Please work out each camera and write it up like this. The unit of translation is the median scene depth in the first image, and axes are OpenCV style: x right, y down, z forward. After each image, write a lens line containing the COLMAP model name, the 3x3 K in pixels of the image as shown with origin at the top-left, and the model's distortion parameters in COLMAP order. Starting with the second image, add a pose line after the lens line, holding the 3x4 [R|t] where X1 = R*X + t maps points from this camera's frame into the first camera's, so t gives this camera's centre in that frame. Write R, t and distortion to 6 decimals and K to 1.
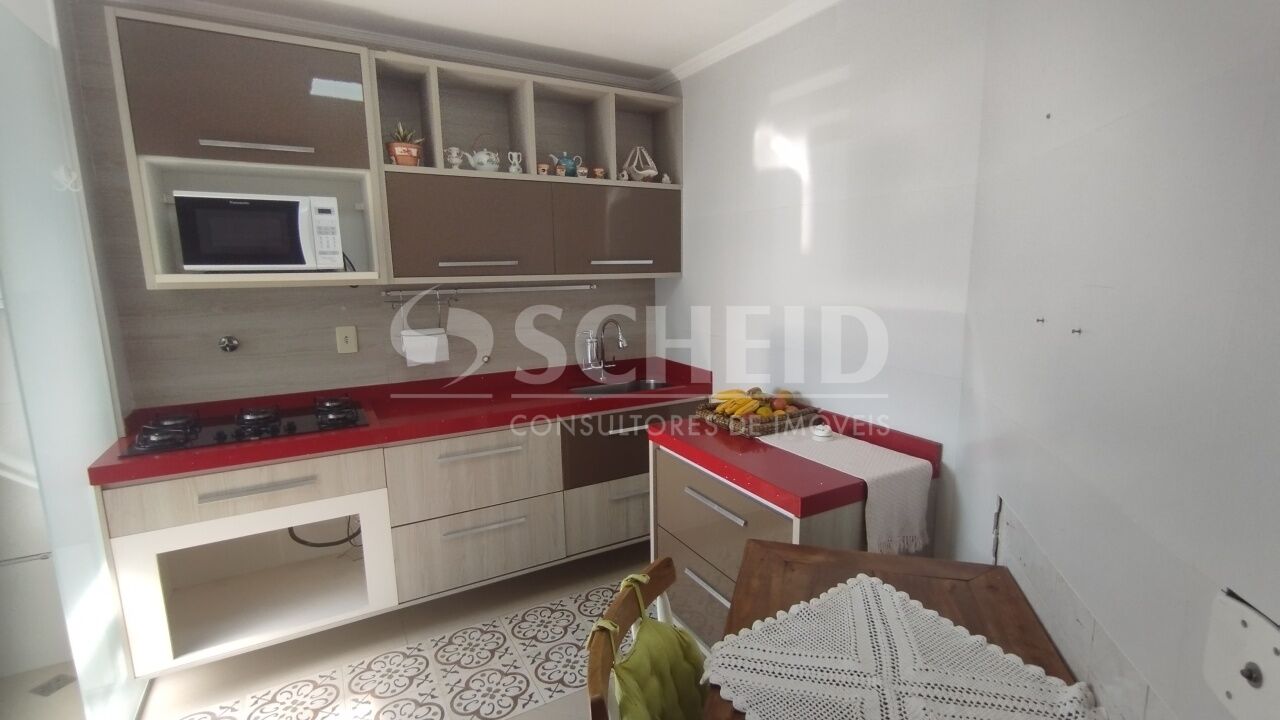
lens RADIAL K [[595.7, 0, 662.9], [0, 595.7, 365.5], [0, 0, 1]] dist [-0.000521, 0.000099]
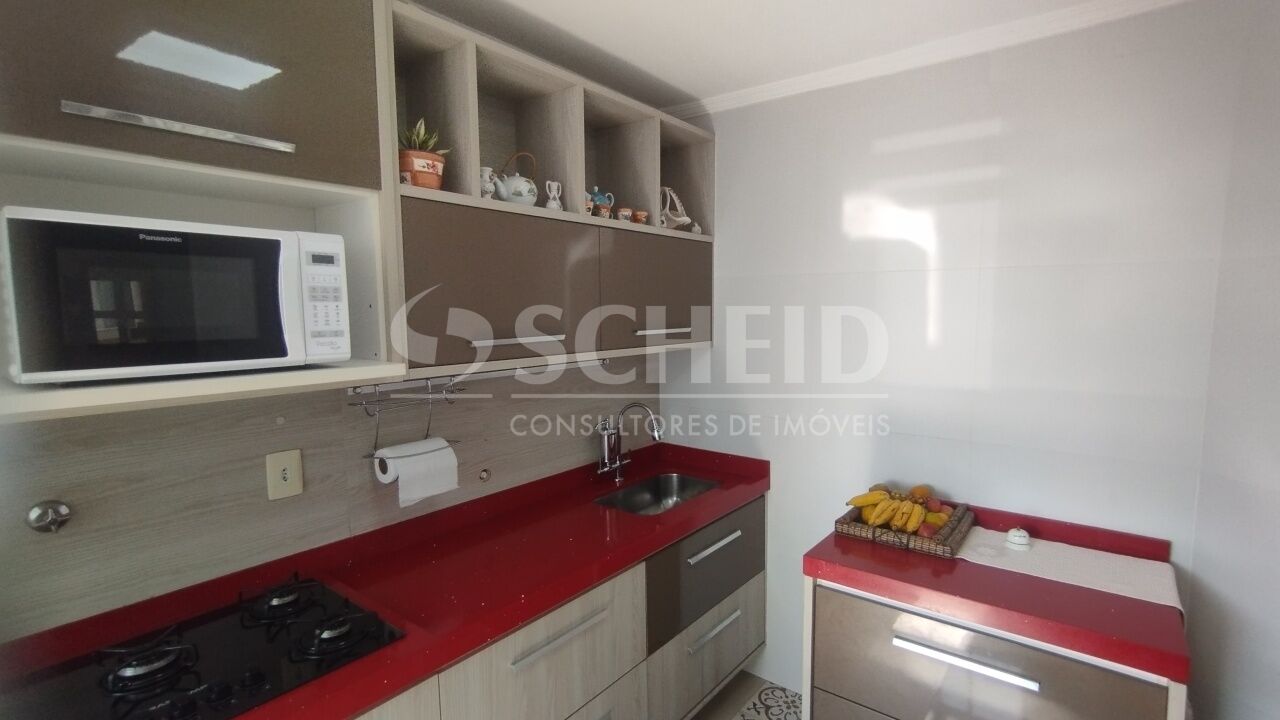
lens RADIAL K [[595.7, 0, 662.9], [0, 595.7, 365.5], [0, 0, 1]] dist [-0.000521, 0.000099]
pose [[0.920778, -0.034463, 0.388561, -0.435571], [0.062334, 0.996289, -0.059350, -0.096099], [-0.385074, 0.078869, 0.919509, 0.336676]]
